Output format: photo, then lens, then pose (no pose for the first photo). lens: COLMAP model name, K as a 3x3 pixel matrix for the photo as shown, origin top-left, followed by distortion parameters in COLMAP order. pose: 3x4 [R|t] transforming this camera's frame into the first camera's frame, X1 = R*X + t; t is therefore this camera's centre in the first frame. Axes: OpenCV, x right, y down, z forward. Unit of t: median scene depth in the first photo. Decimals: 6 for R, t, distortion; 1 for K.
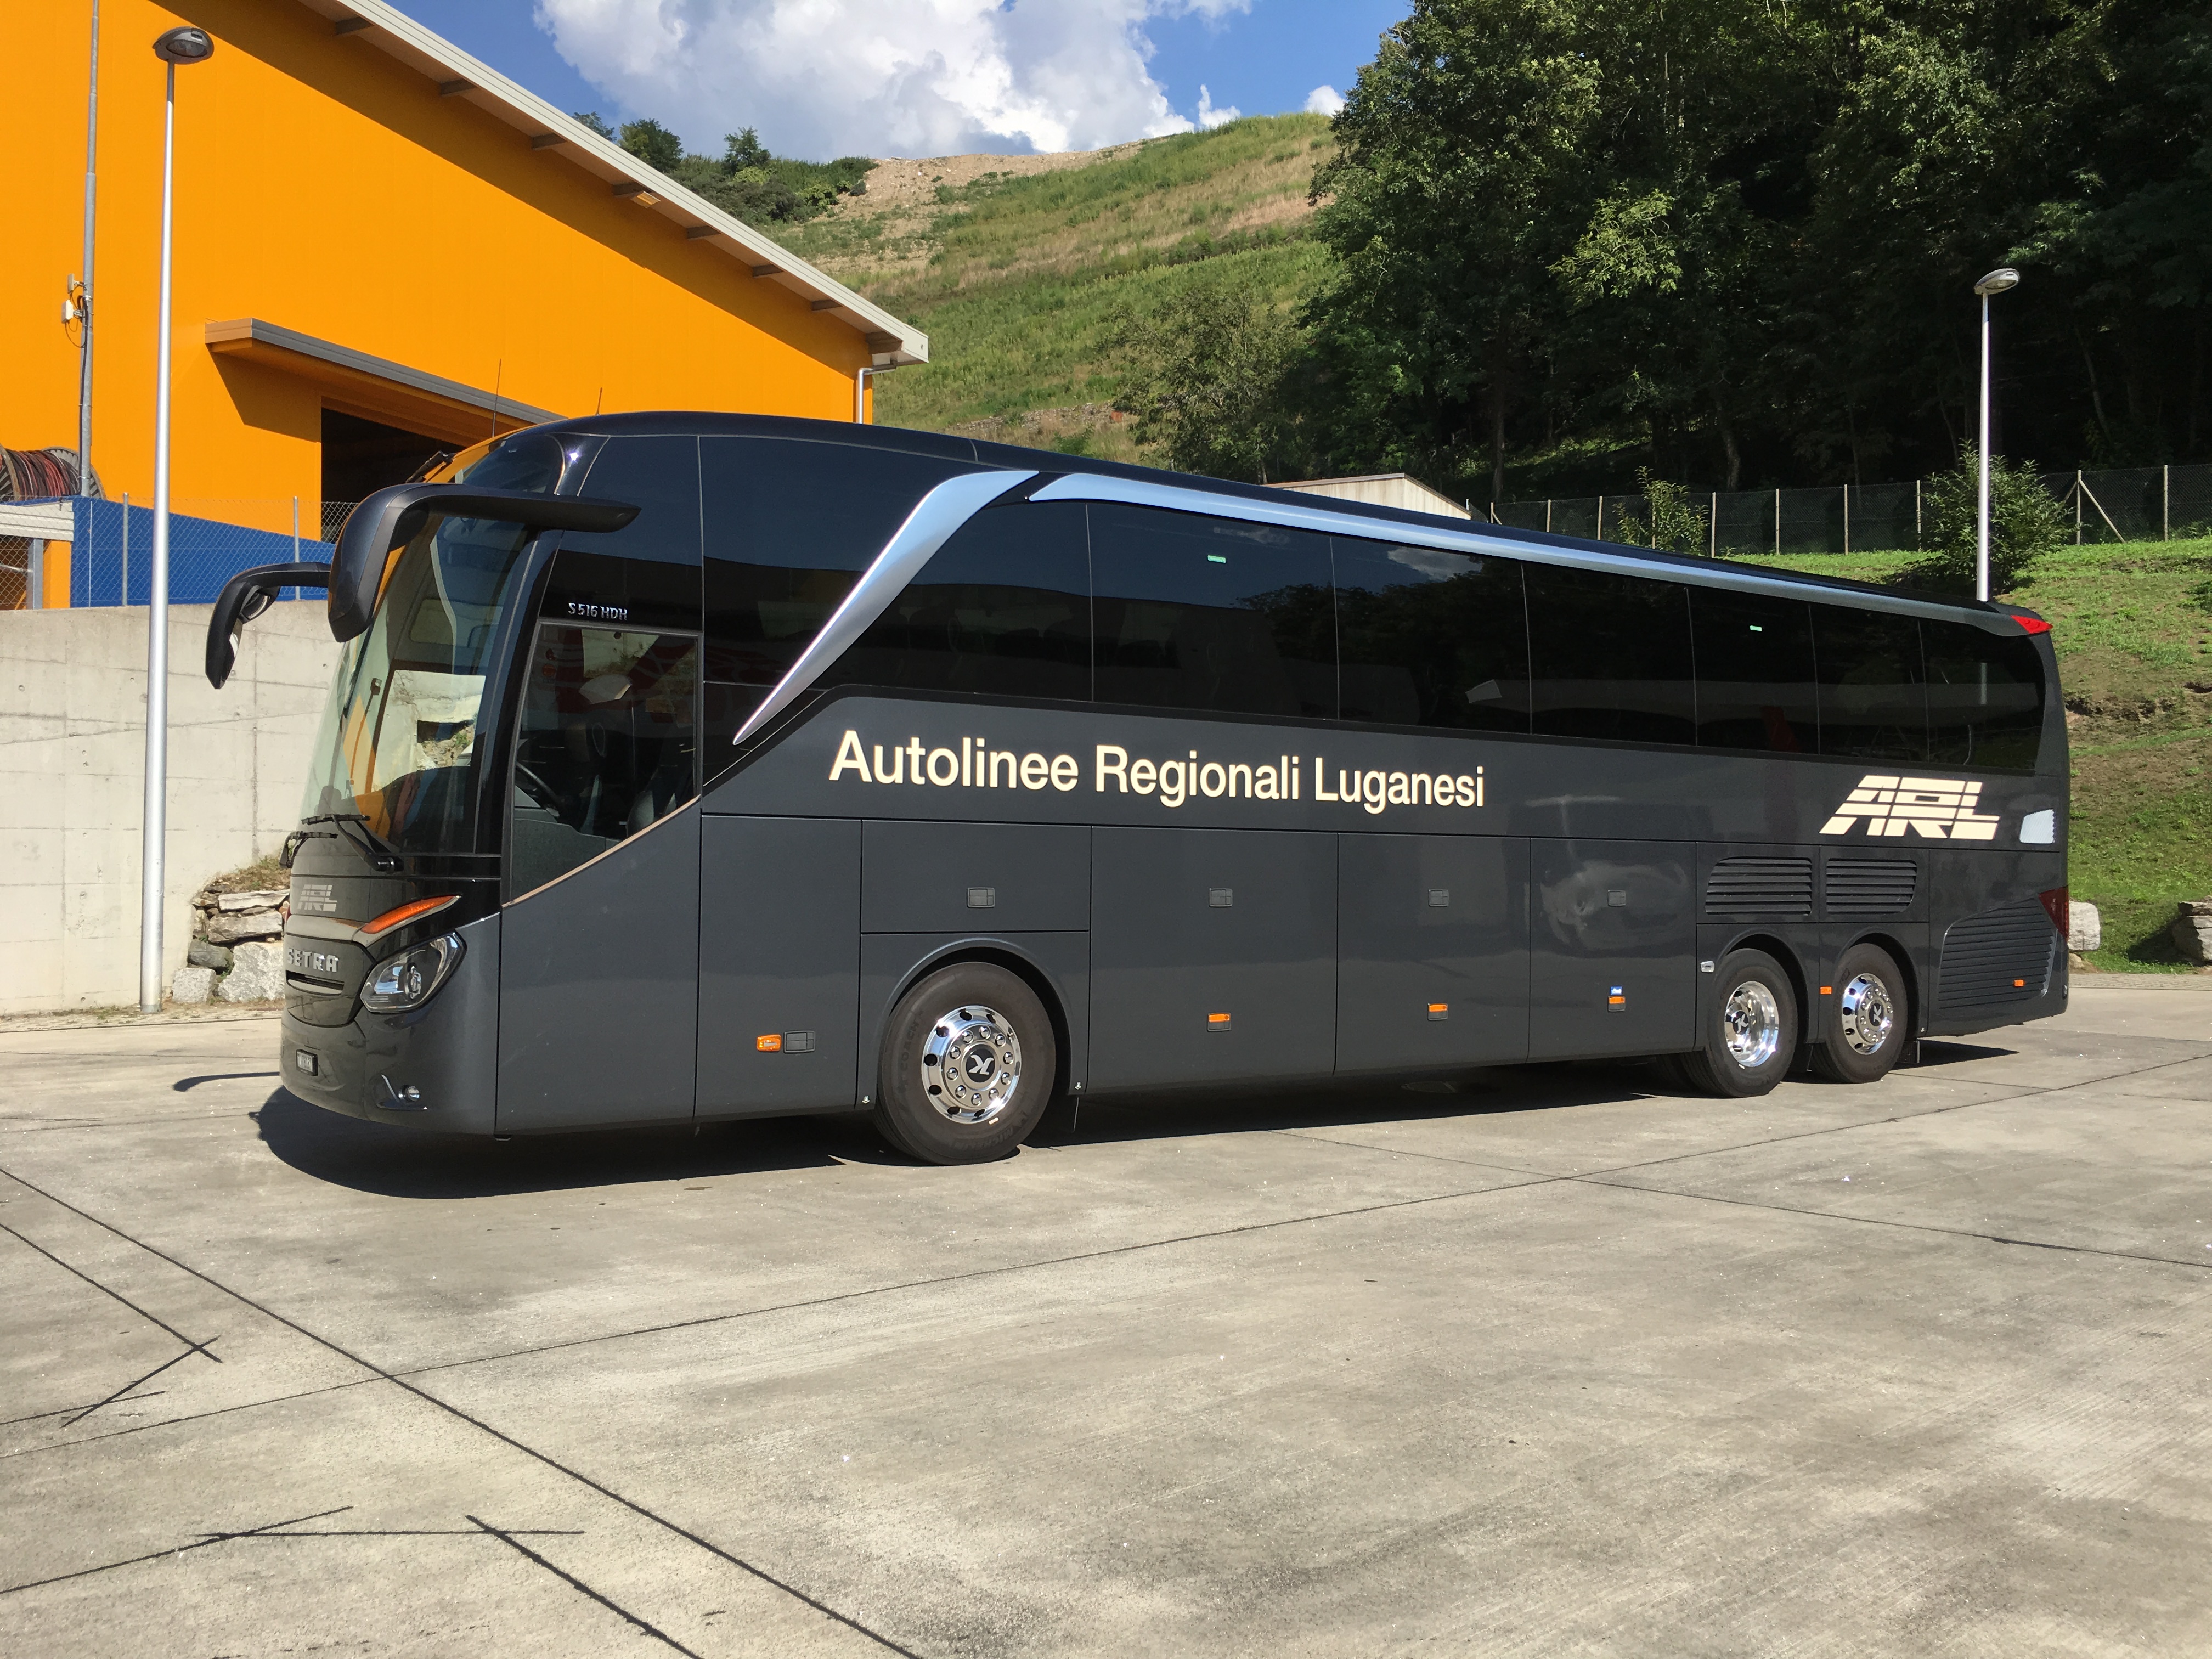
lens RADIAL K [[1873.6, 0, 1102.8], [0, 1873.6, 823.0], [0, 0, 1]] dist [0.050868, -0.057882]
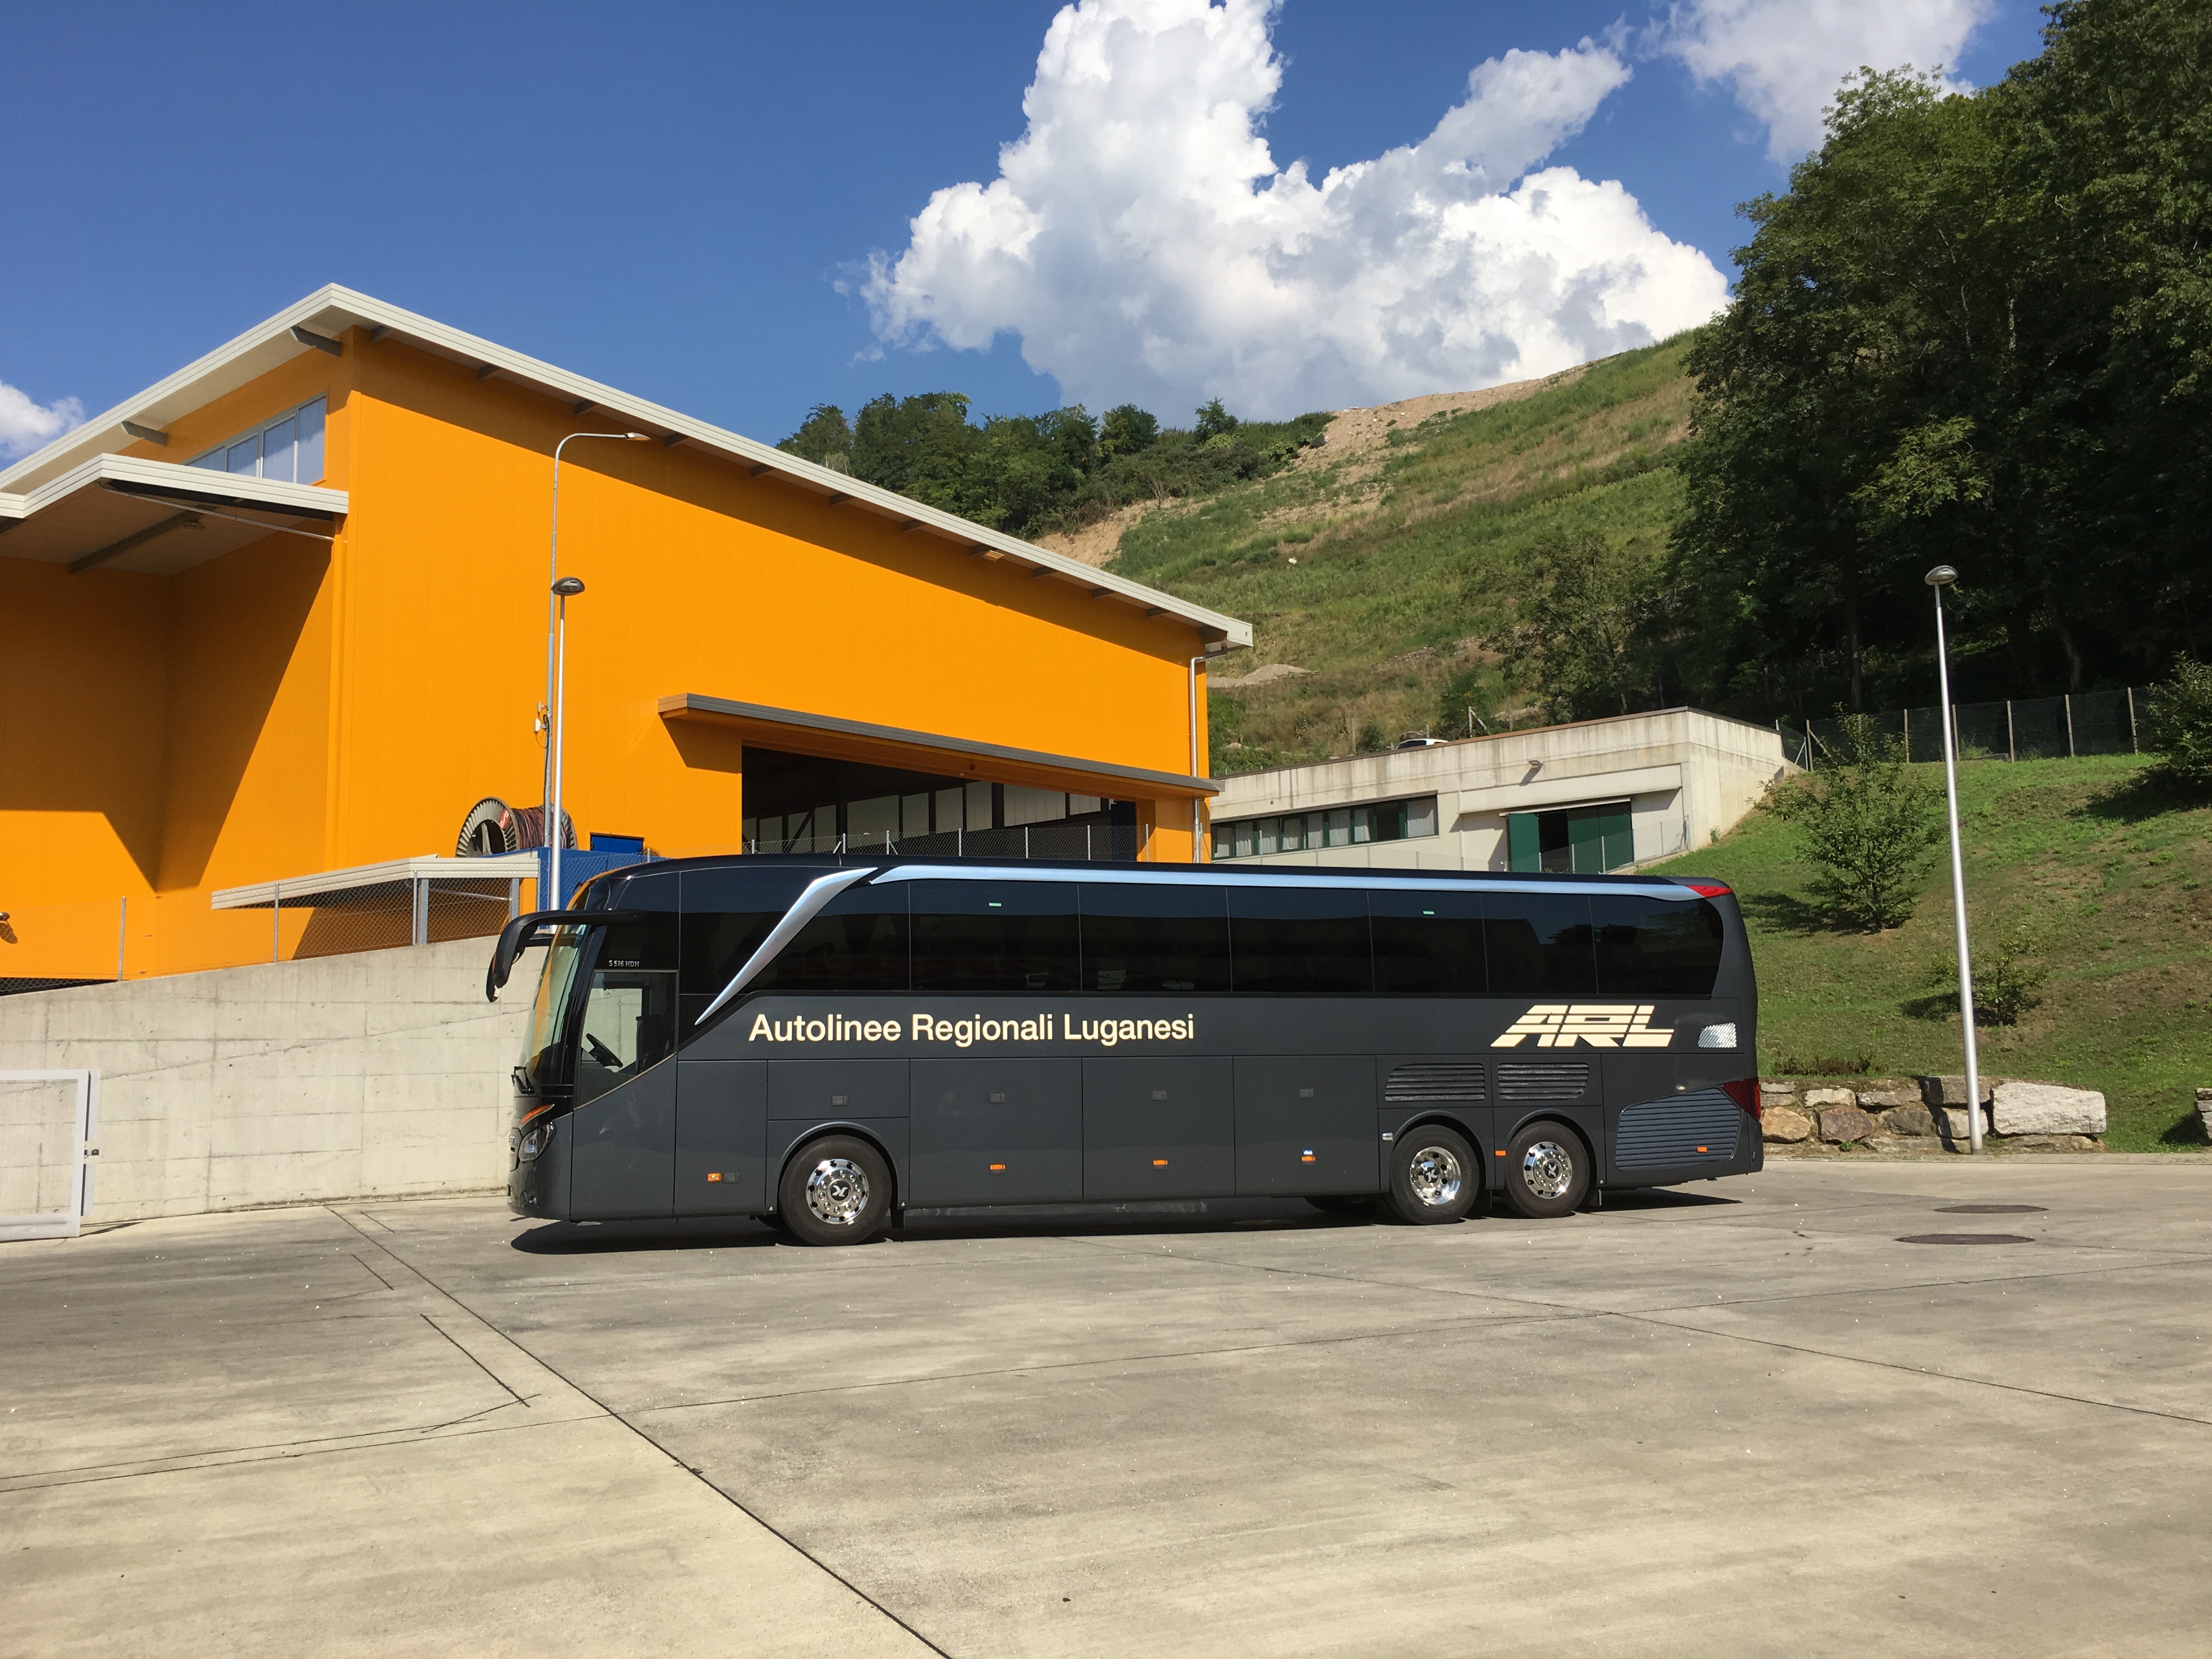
lens RADIAL K [[1873.6, 0, 1103.4], [0, 1873.6, 831.9], [0, 0, 1]] dist [0.050868, -0.057882]
pose [[0.960312, -0.059630, -0.272478, 0.266127], [0.029987, 0.993291, -0.111690, -0.003383], [0.277310, 0.099087, 0.955657, -0.276638]]
